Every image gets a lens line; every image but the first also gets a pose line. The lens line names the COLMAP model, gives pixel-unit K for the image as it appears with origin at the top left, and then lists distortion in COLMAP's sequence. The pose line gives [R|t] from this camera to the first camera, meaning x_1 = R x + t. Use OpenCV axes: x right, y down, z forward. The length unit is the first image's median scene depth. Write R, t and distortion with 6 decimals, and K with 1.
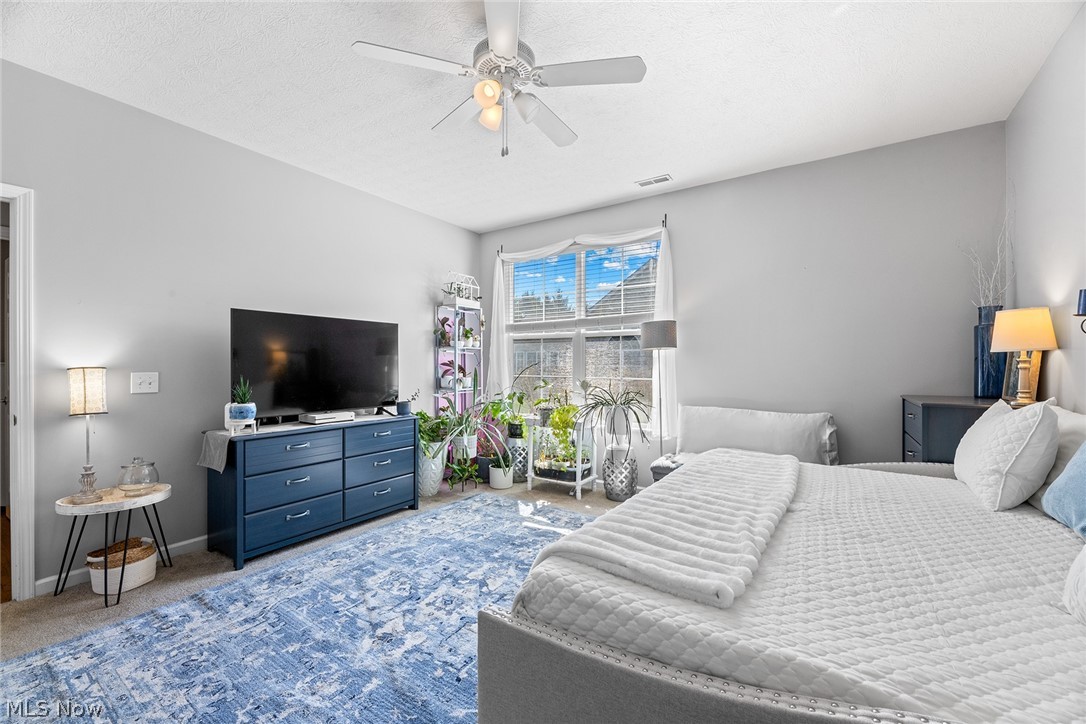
lens RADIAL K [[440.1, 0, 545.6], [0, 440.1, 366.5], [0, 0, 1]] dist [0.000484, -0.003002]
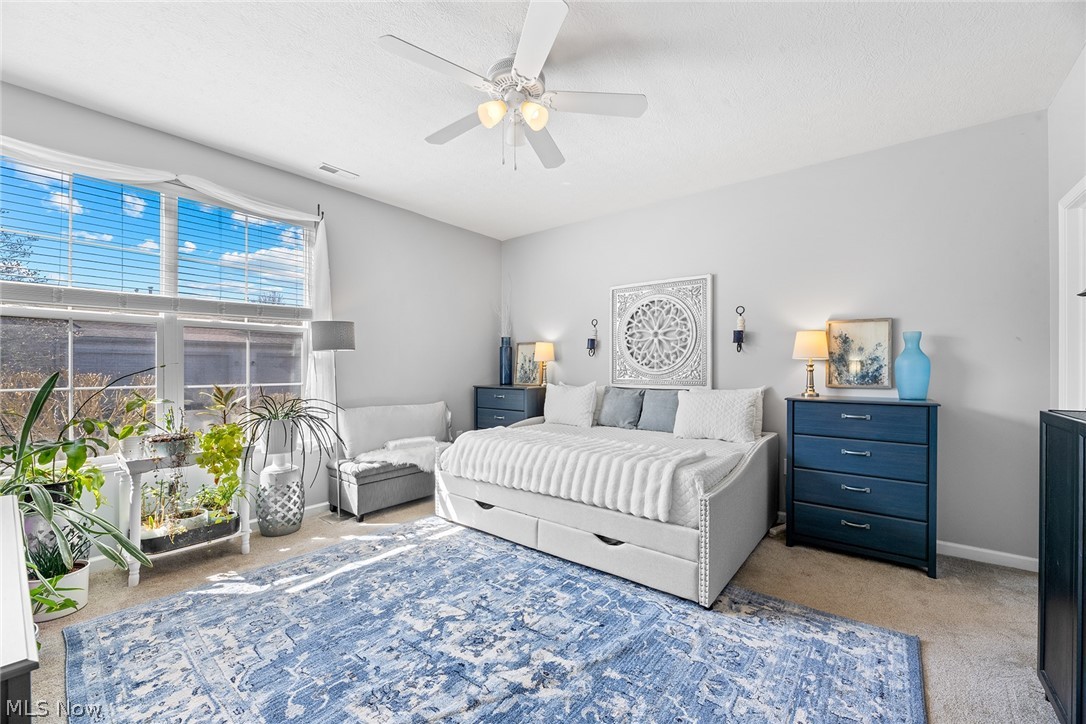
lens RADIAL K [[440.1, 0, 549.2], [0, 440.1, 364.9], [0, 0, 1]] dist [0.000484, -0.003002]
pose [[0.086889, 0.001161, 0.996217, -0.879577], [0.005914, 0.999981, -0.001682, -0.005165], [-0.996200, 0.006038, 0.086880, 0.640358]]
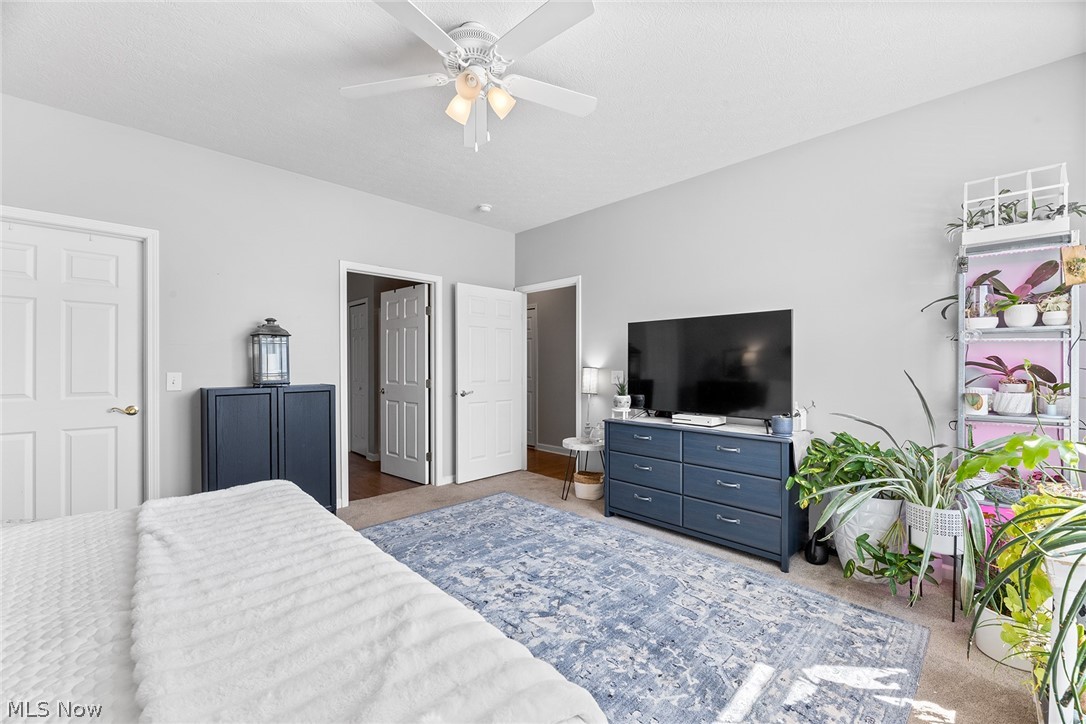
lens RADIAL K [[440.1, 0, 549.2], [0, 440.1, 364.6], [0, 0, 1]] dist [0.000484, -0.003002]
pose [[-0.202592, -0.004246, -0.979254, 0.639051], [-0.005540, 0.999980, -0.003190, -0.002221], [0.979248, 0.004778, -0.202611, 1.048379]]
